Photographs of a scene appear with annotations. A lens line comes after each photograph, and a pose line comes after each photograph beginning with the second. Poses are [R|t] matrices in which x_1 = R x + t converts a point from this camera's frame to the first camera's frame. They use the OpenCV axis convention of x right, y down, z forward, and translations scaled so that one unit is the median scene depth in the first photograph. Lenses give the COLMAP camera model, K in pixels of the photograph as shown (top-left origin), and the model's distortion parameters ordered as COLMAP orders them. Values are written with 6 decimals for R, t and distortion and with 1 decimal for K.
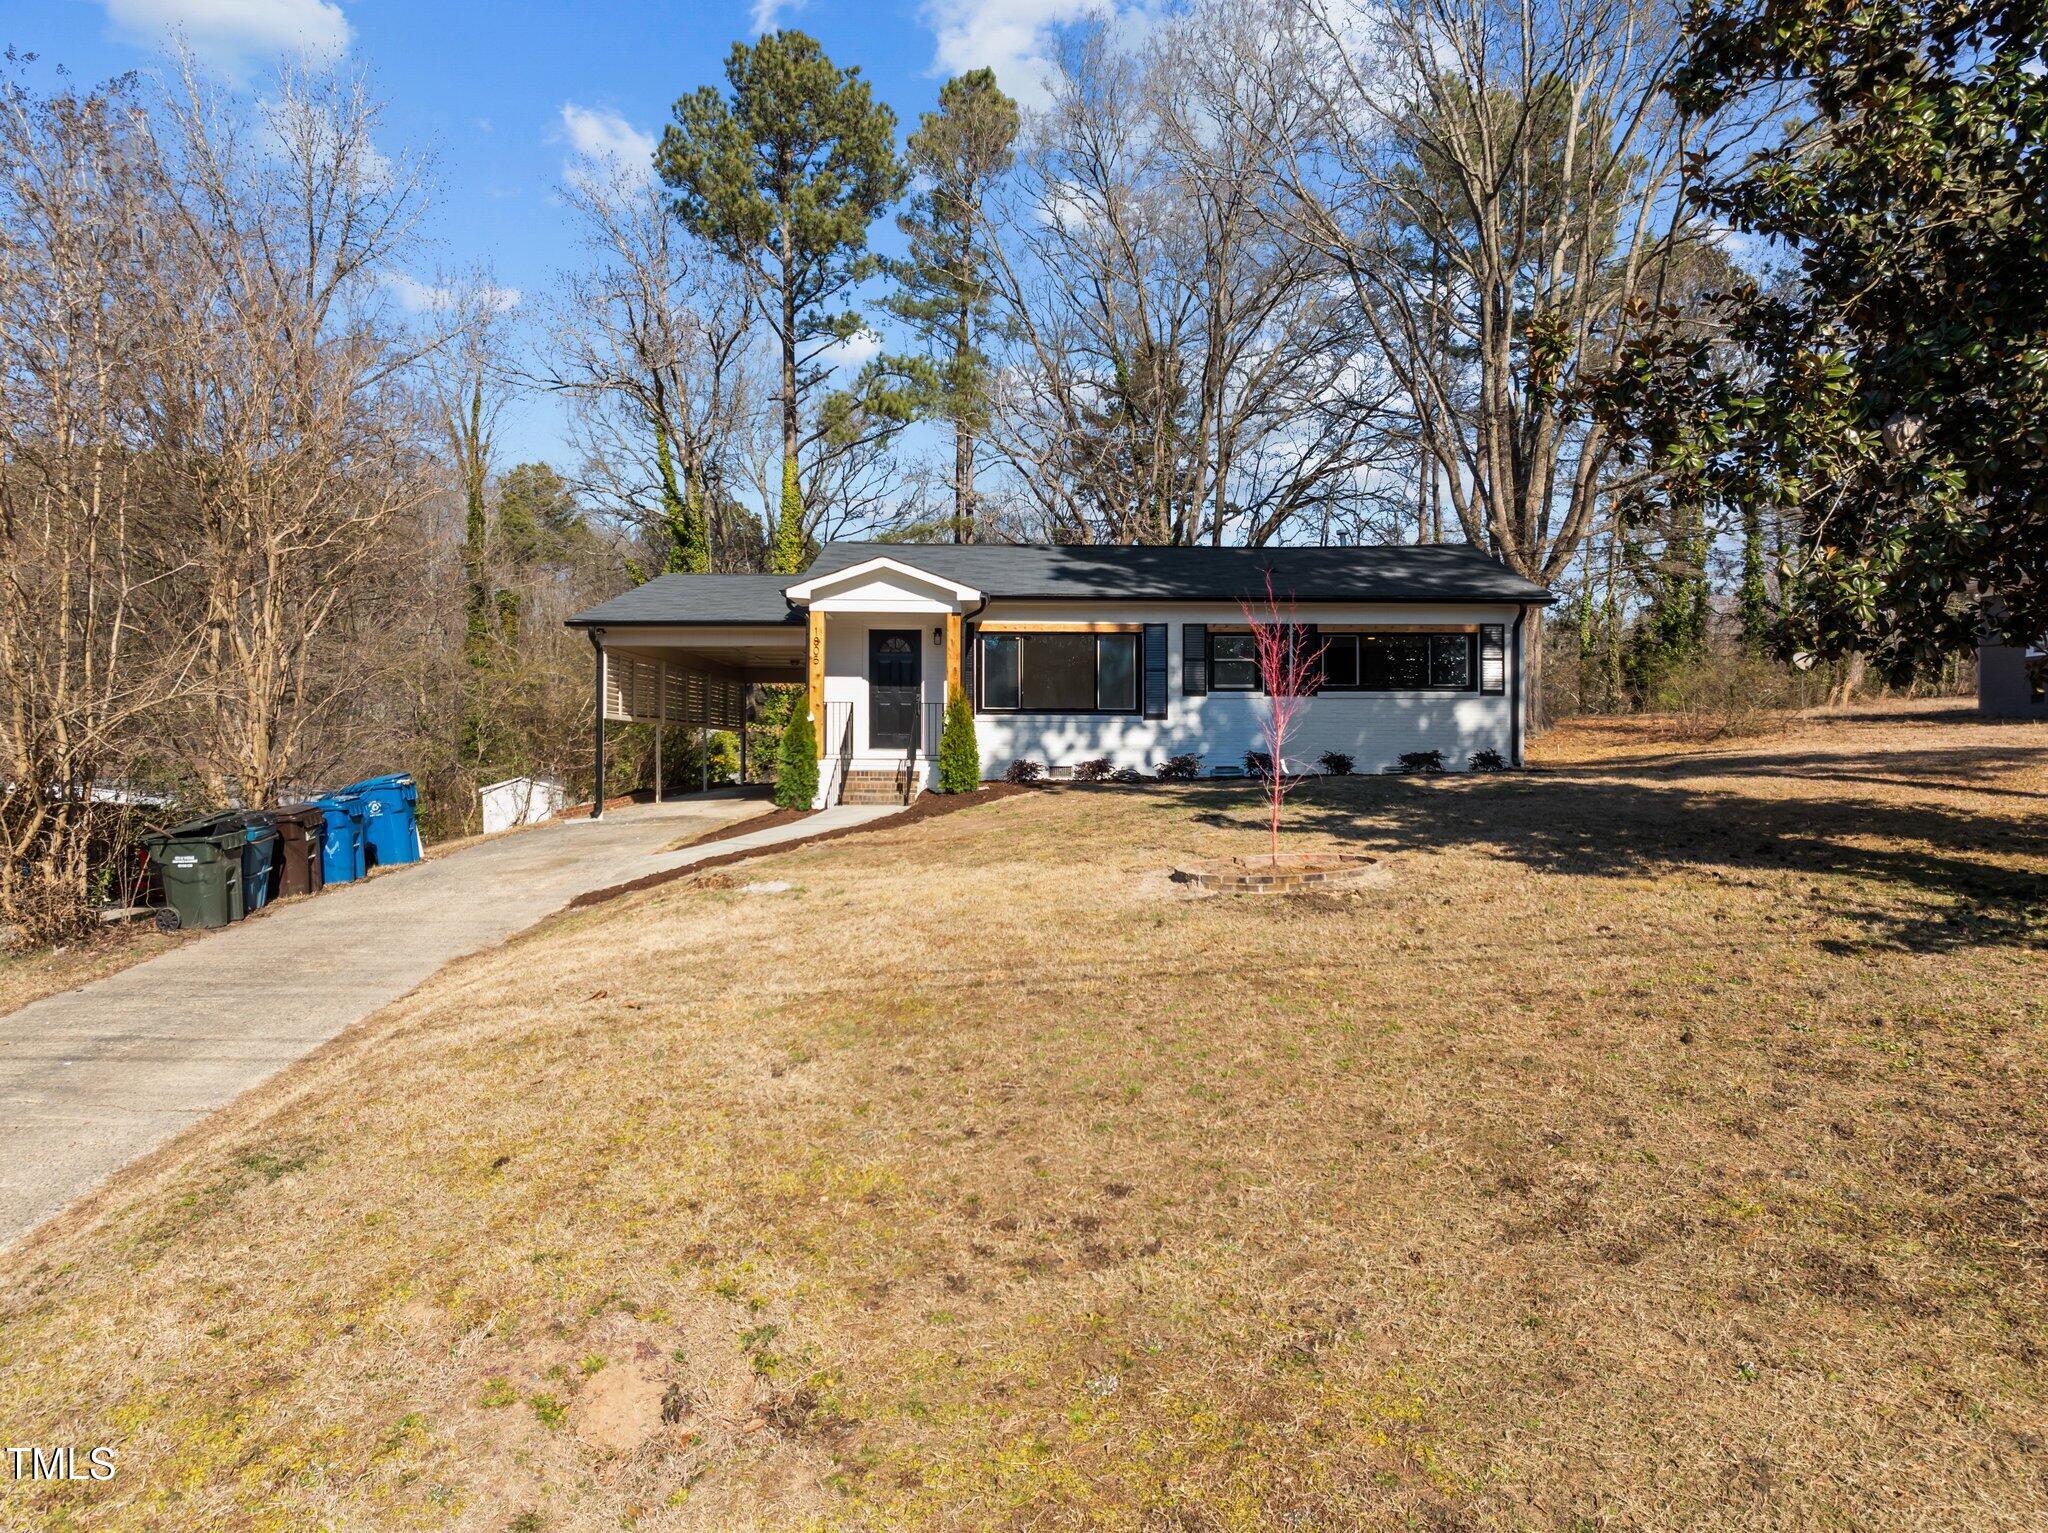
lens RADIAL K [[1455.3, 0, 1030.0], [0, 1455.3, 772.6], [0, 0, 1]] dist [-0.013406, -0.007263]
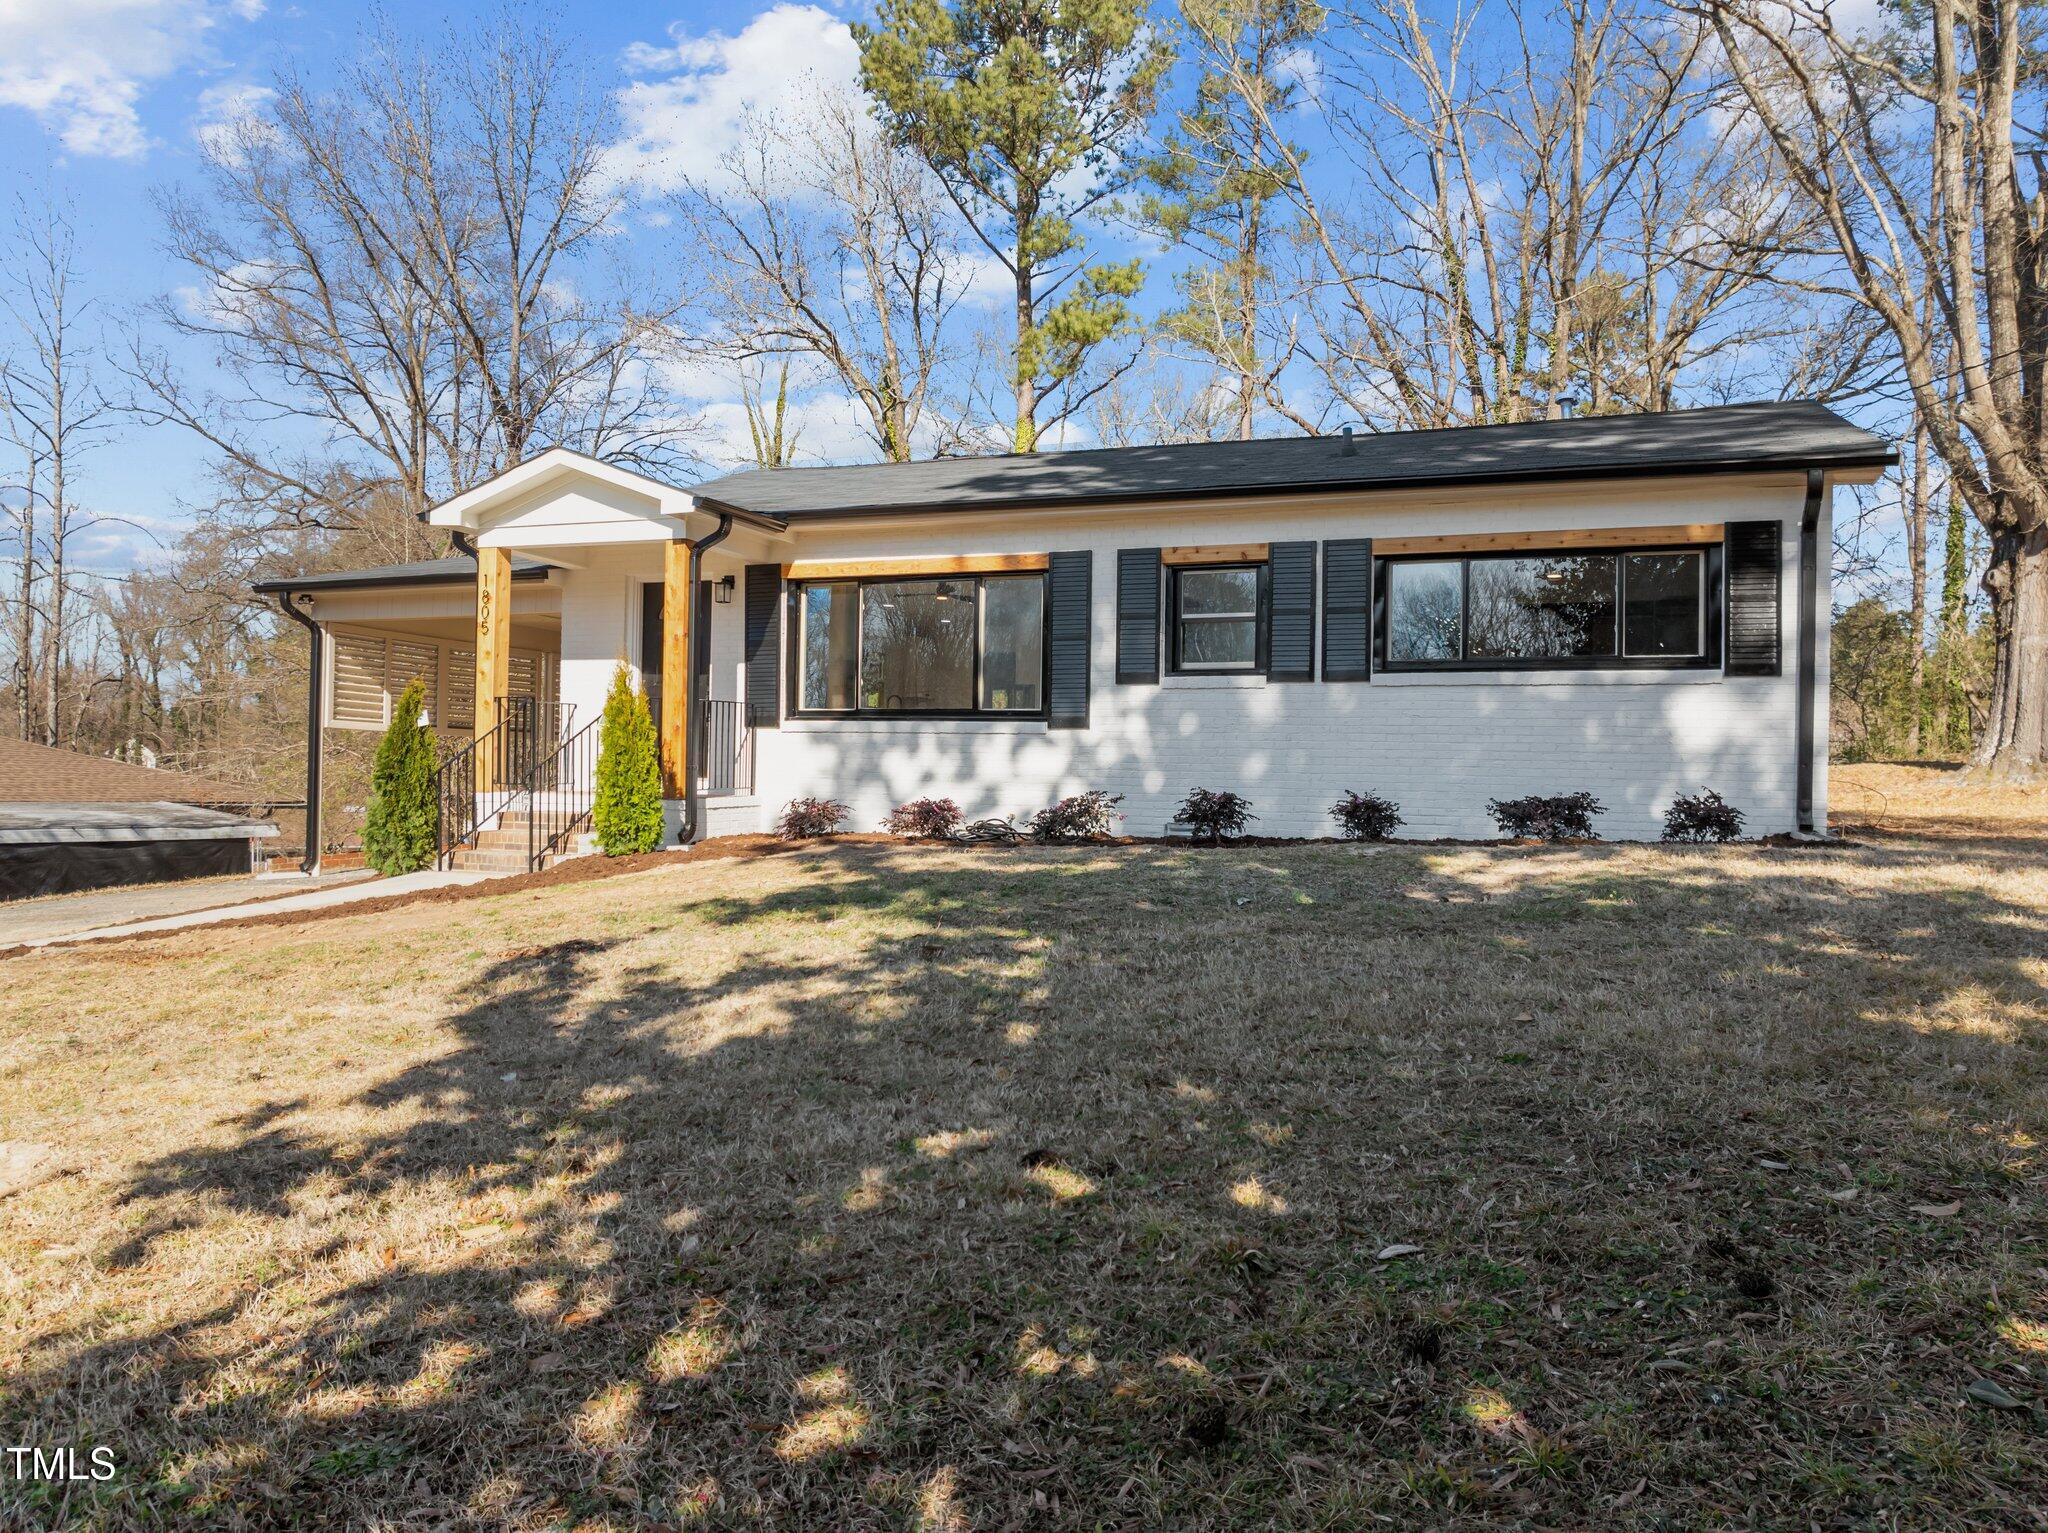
lens RADIAL K [[1486.4, 0, 1032.0], [0, 1486.4, 783.0], [0, 0, 1]] dist [-0.033906, 0.008037]
pose [[0.931311, 0.013460, -0.363975, 0.273379], [-0.020388, 0.999677, -0.015200, -0.007355], [0.363653, 0.021577, 0.931285, 0.475770]]
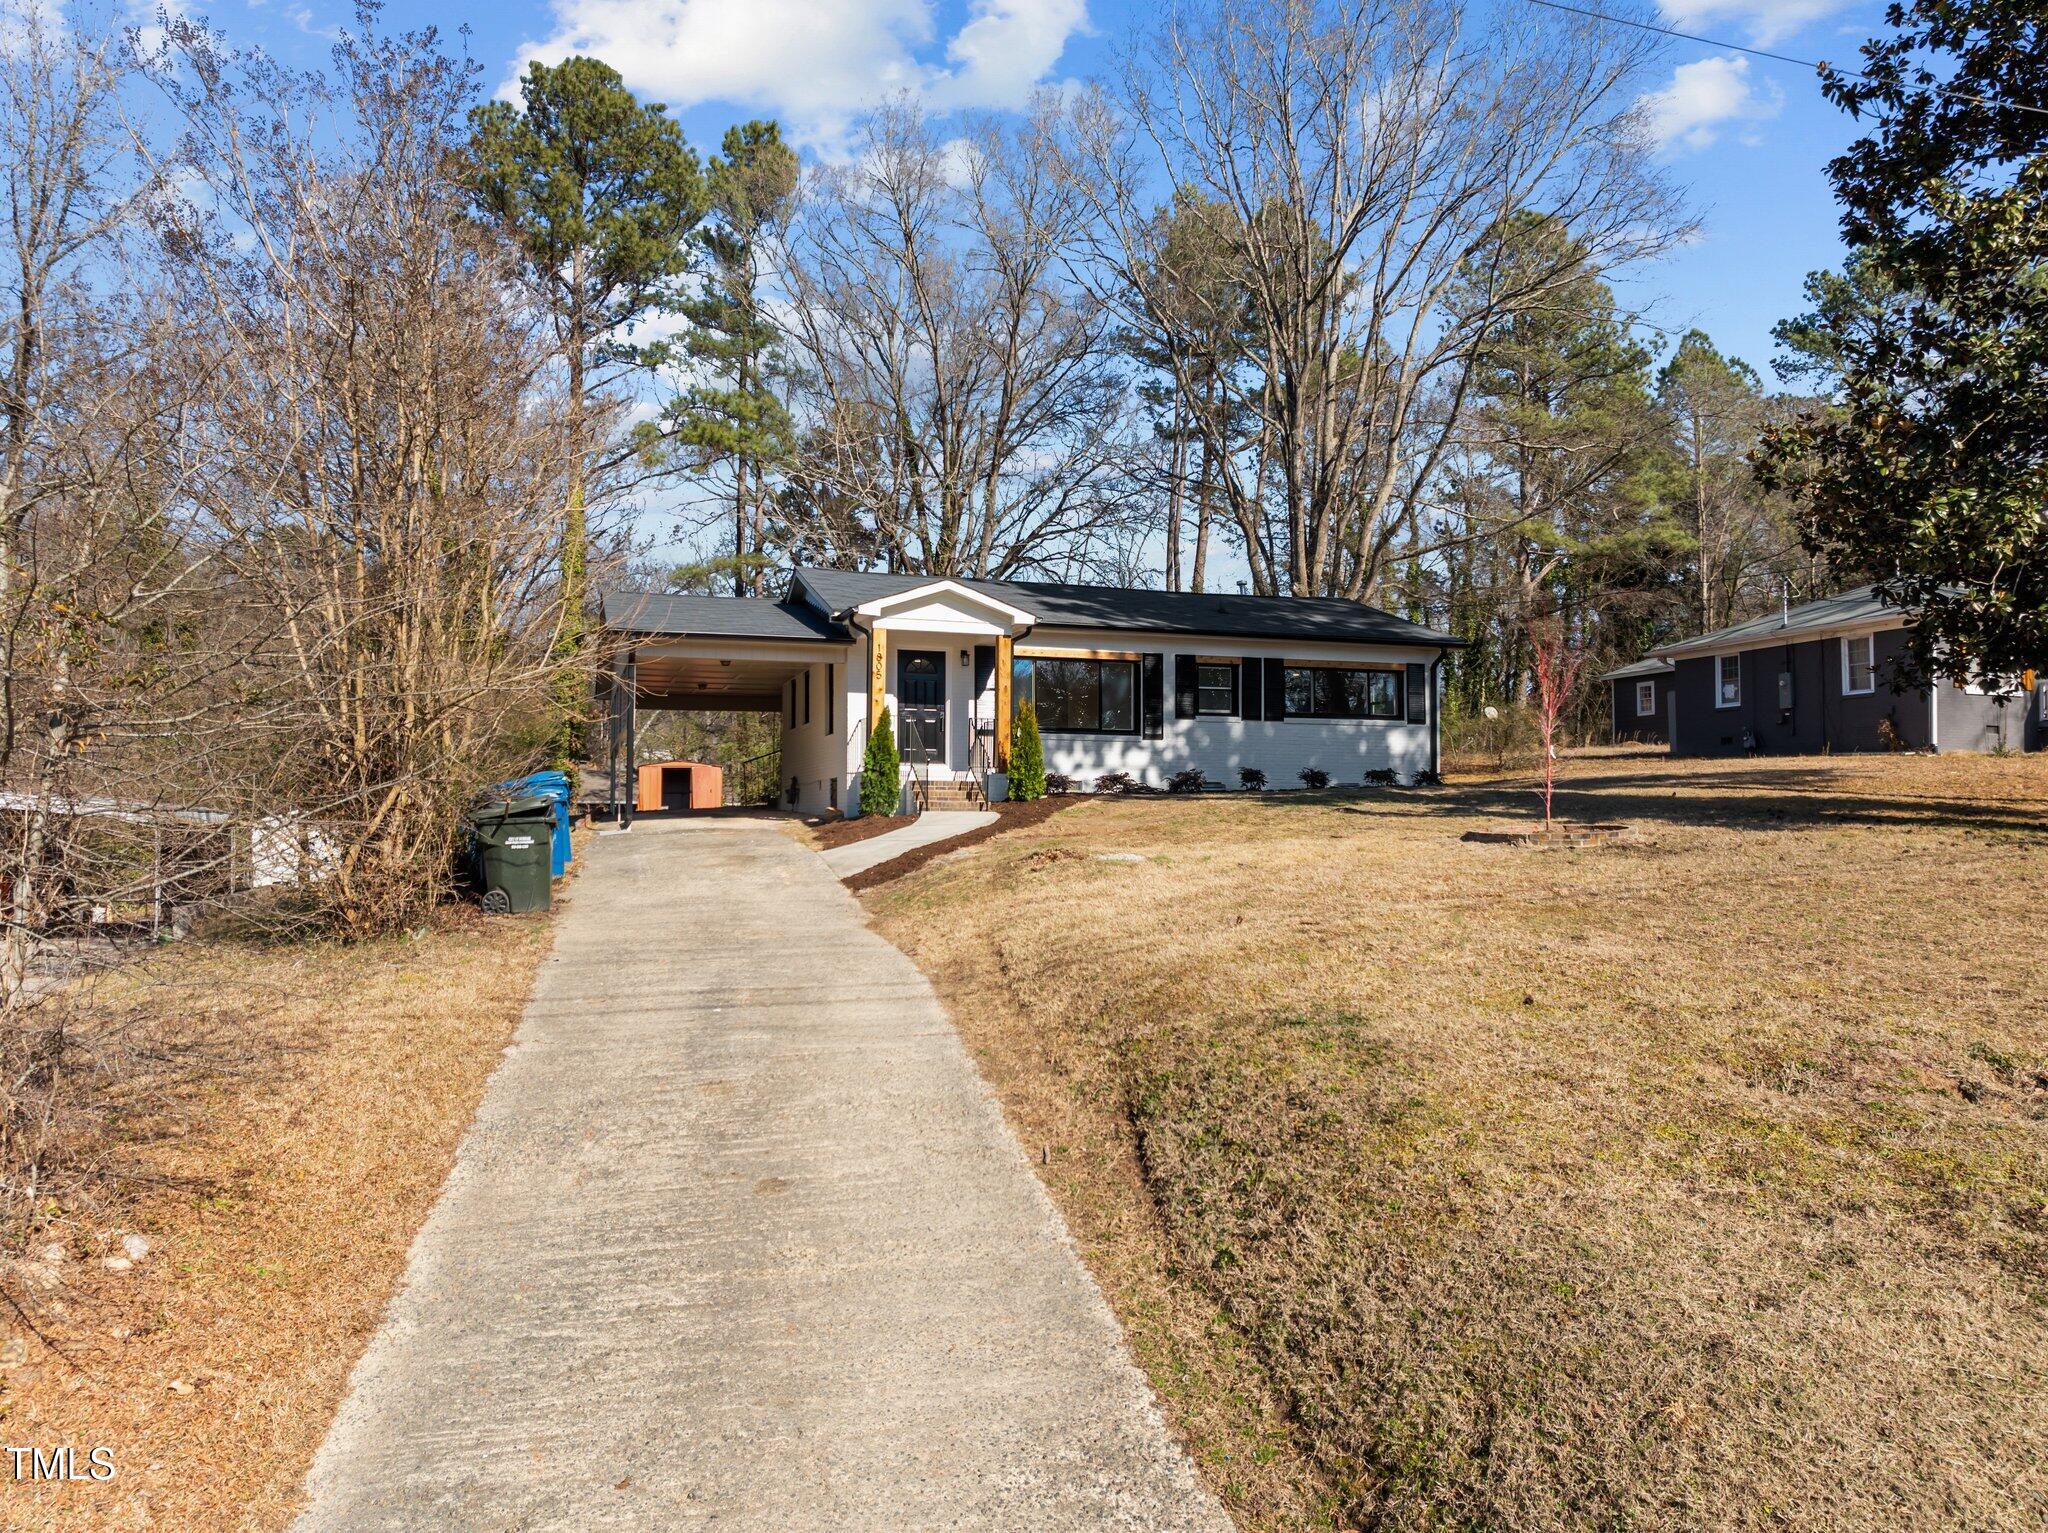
lens RADIAL K [[1463.8, 0, 1027.3], [0, 1463.8, 769.4], [0, 0, 1]] dist [-0.012229, -0.005775]
pose [[0.950921, 0.011119, 0.309233, -0.346616], [0.002929, 0.998986, -0.044927, 0.035783], [-0.309419, 0.043628, 0.949925, -0.028787]]
